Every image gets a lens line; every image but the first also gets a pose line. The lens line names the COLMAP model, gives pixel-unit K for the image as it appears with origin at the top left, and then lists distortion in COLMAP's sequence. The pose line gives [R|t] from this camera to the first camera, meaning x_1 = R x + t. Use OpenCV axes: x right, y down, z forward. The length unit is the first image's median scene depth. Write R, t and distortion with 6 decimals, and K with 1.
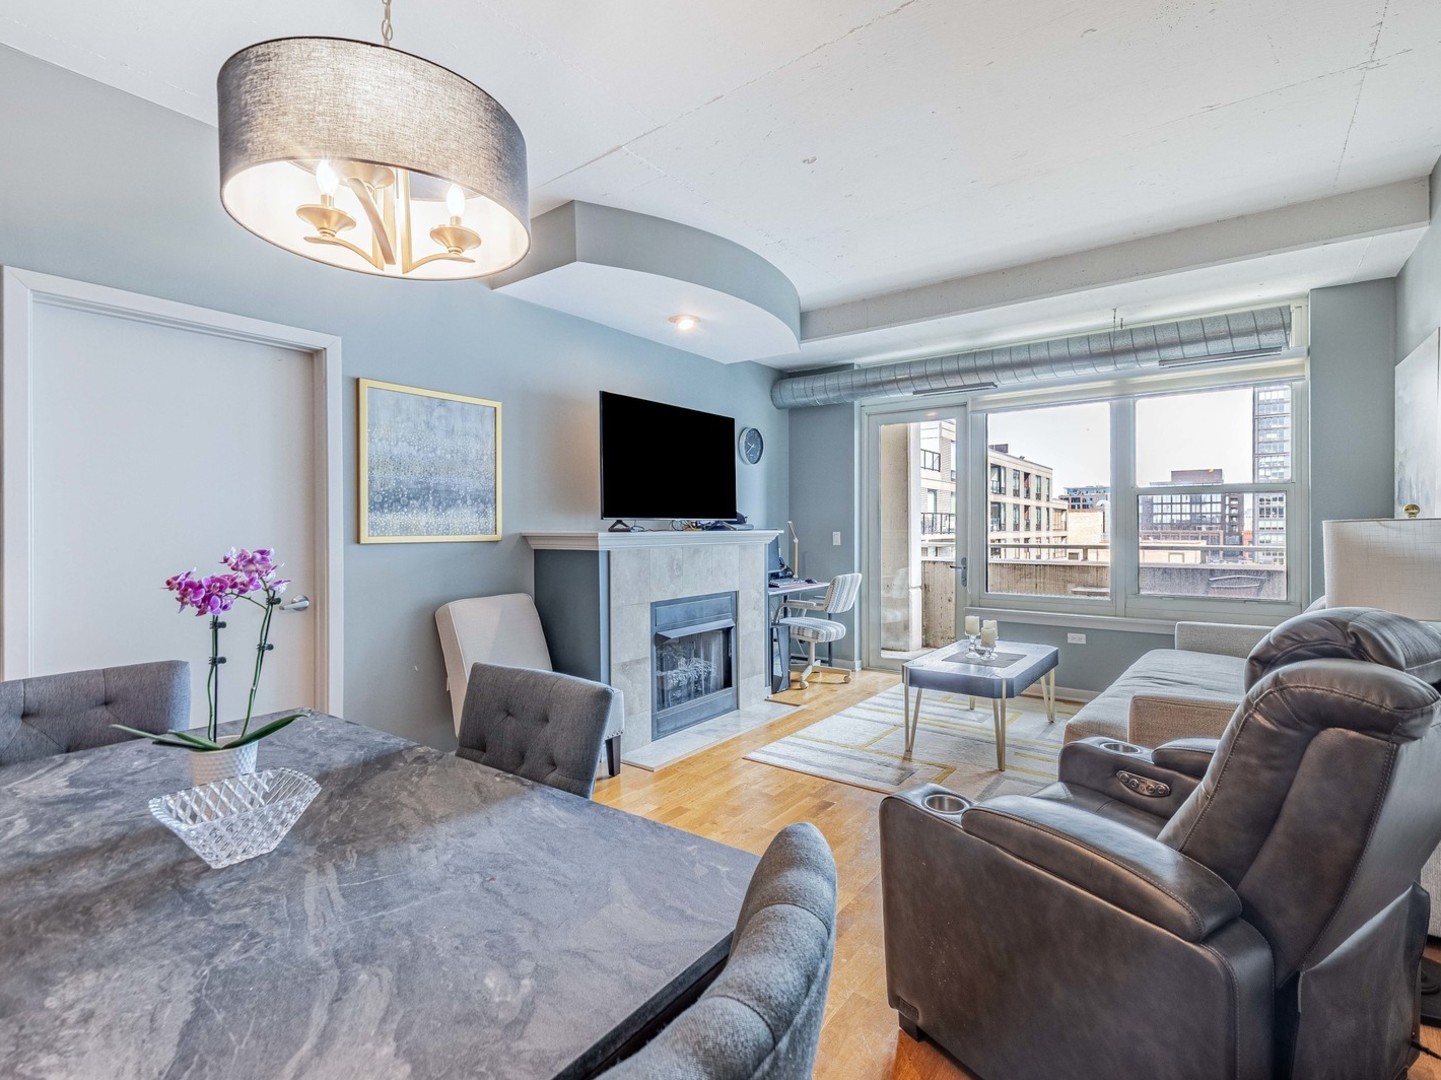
lens RADIAL K [[691.3, 0, 718.0], [0, 691.3, 530.1], [0, 0, 1]] dist [0.003423, -0.002076]
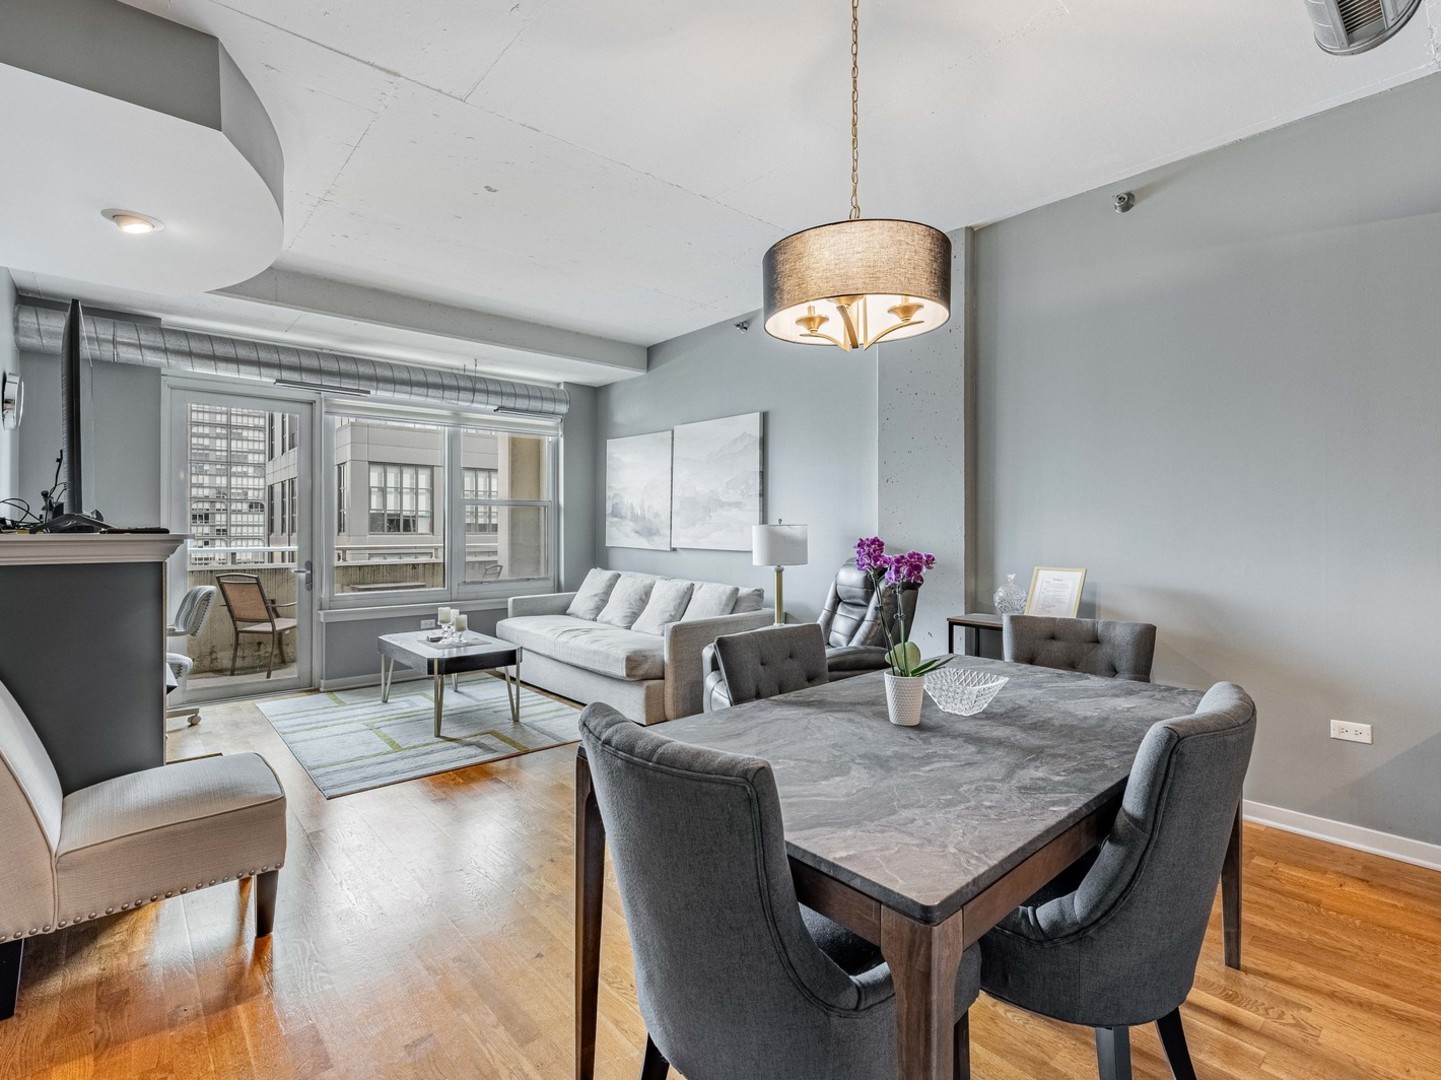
lens RADIAL K [[691.3, 0, 730.9], [0, 691.3, 537.8], [0, 0, 1]] dist [0.003423, -0.002076]
pose [[0.199851, -0.010650, 0.979768, -0.650354], [0.007649, 0.999927, 0.009309, 0.003847], [-0.979796, 0.005634, 0.199918, 0.317692]]
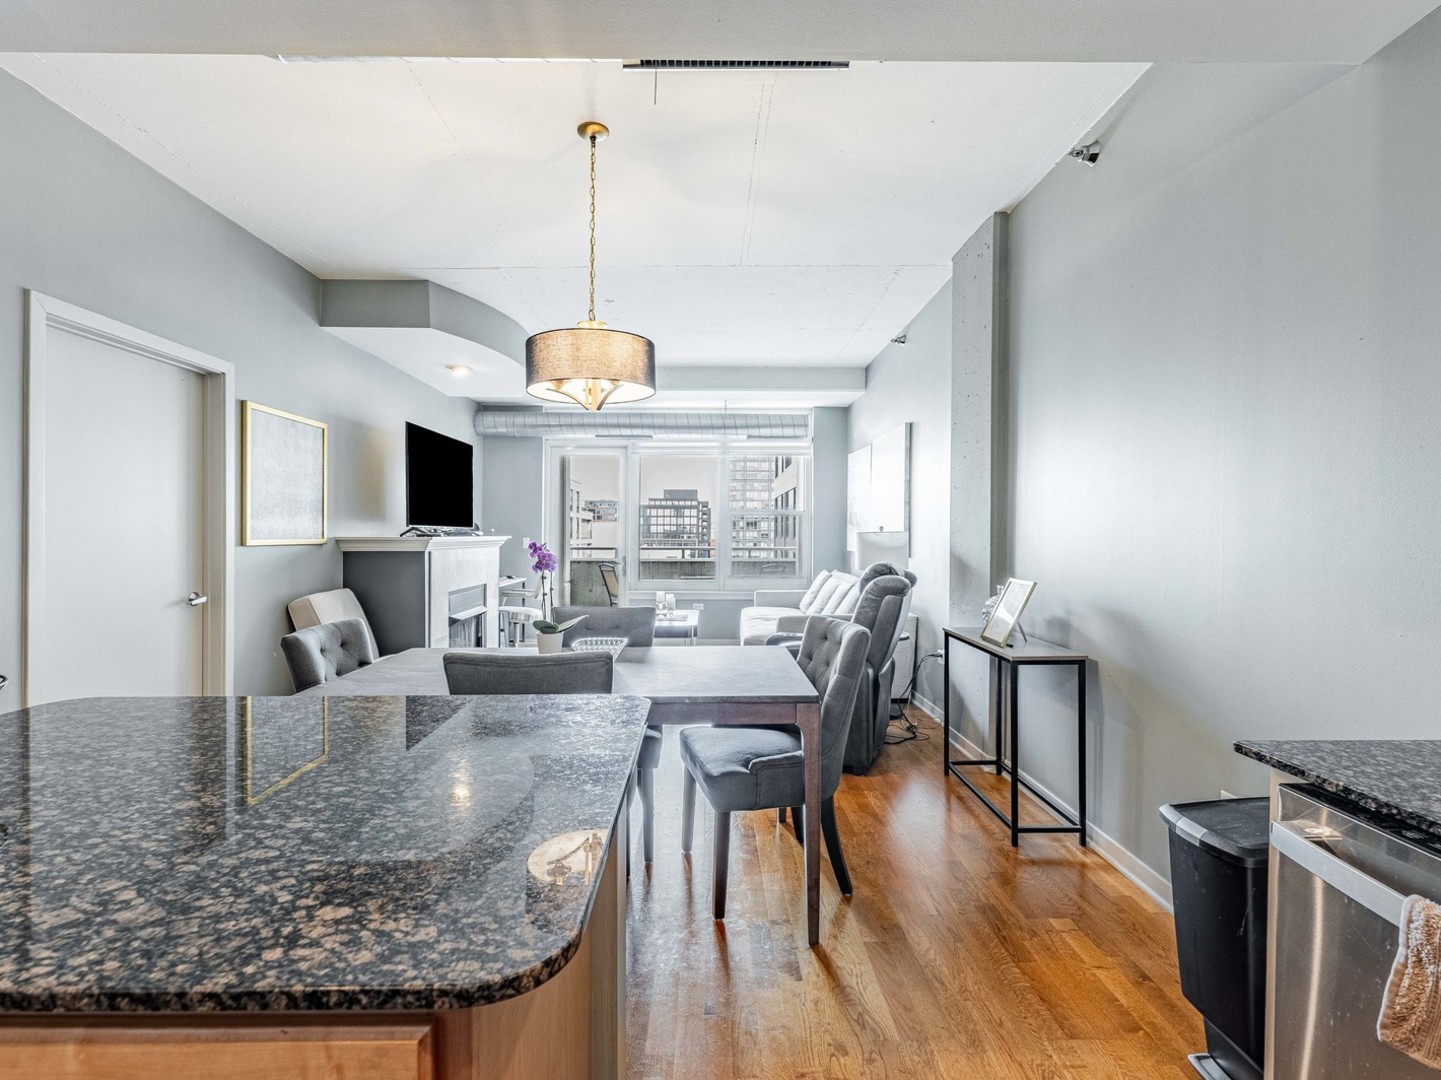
lens RADIAL K [[691.3, 0, 714.8], [0, 691.3, 531.9], [0, 0, 1]] dist [0.003423, -0.002076]
pose [[0.793678, 0.007101, 0.608297, -0.479588], [-0.001396, 0.999951, -0.009851, 0.005510], [-0.608337, 0.006969, 0.793648, -0.300929]]
